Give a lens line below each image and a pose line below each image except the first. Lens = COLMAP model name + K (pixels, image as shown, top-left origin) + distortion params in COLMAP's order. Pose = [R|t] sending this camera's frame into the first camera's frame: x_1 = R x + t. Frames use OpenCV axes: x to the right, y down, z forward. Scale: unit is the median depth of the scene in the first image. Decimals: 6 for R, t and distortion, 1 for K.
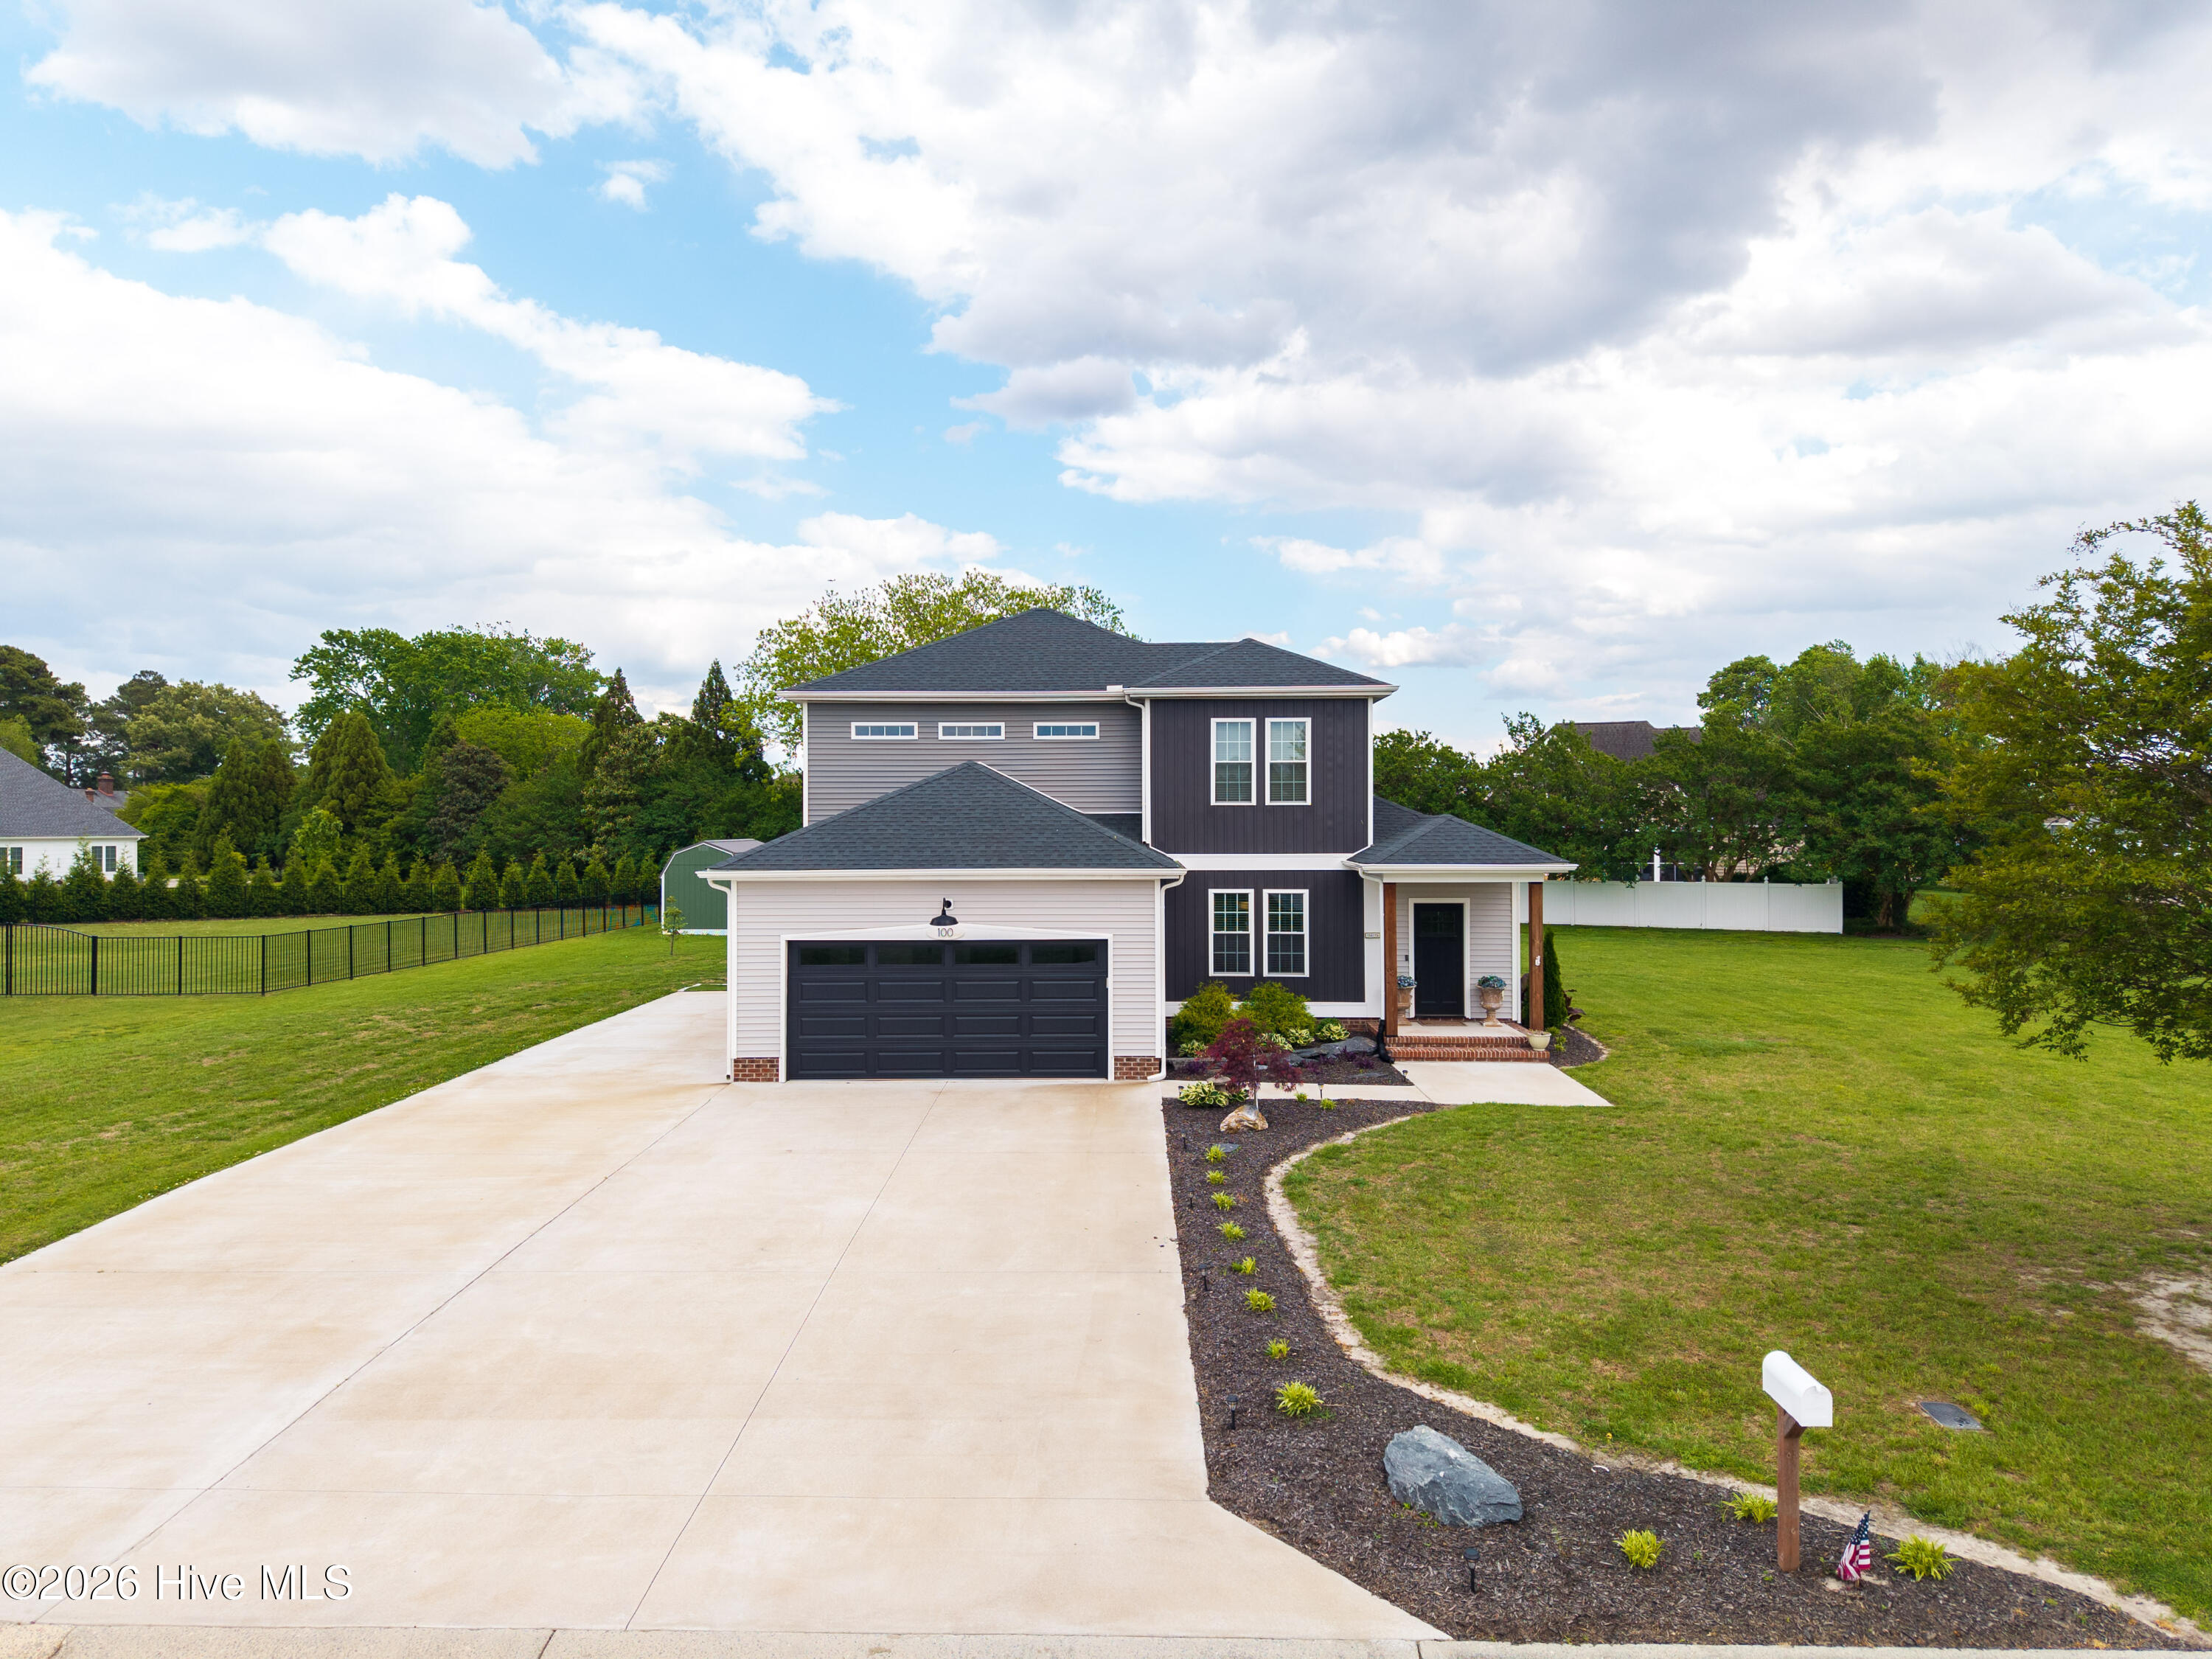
lens RADIAL K [[1461.5, 0, 1106.0], [0, 1461.5, 829.5], [0, 0, 1]] dist [0.034257, -0.000654]
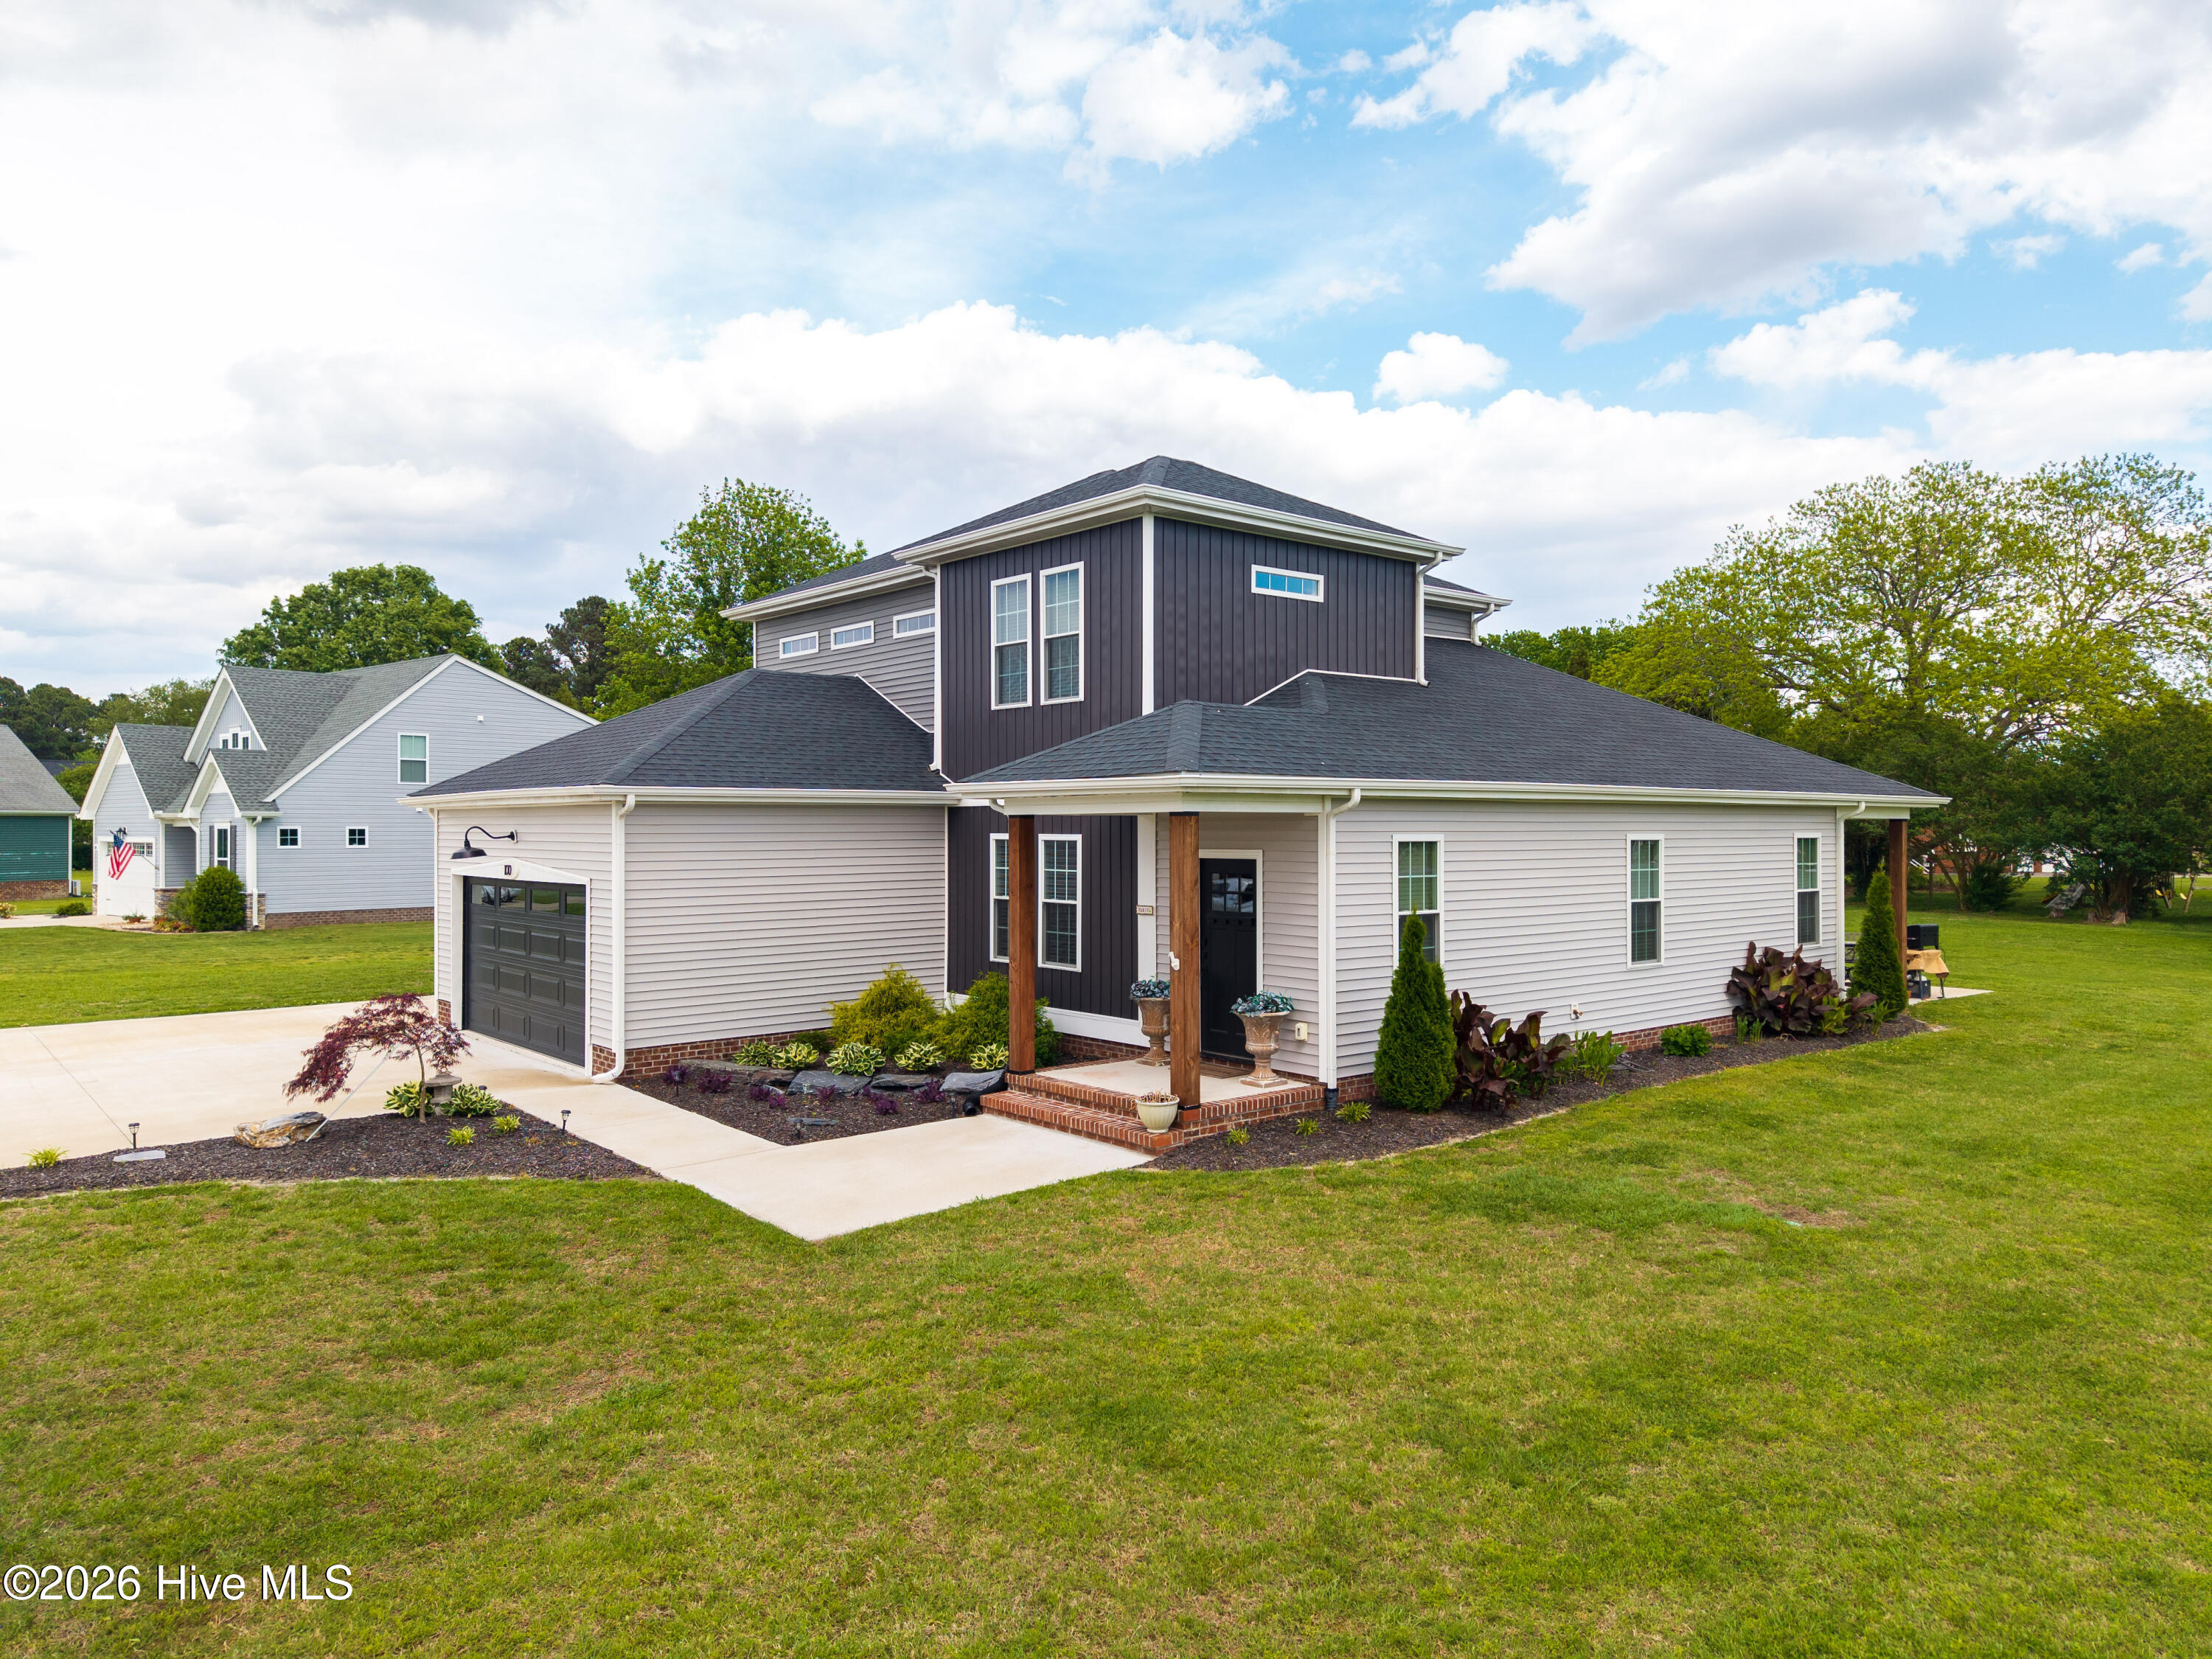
lens RADIAL K [[1509.2, 0, 1106.0], [0, 1509.2, 829.5], [0, 0, 1]] dist [0.004846, -0.009838]
pose [[0.688565, 0.002815, -0.725170, 0.613884], [-0.007516, 0.999966, -0.003255, 0.040813], [0.725136, 0.007691, 0.688563, 0.556200]]
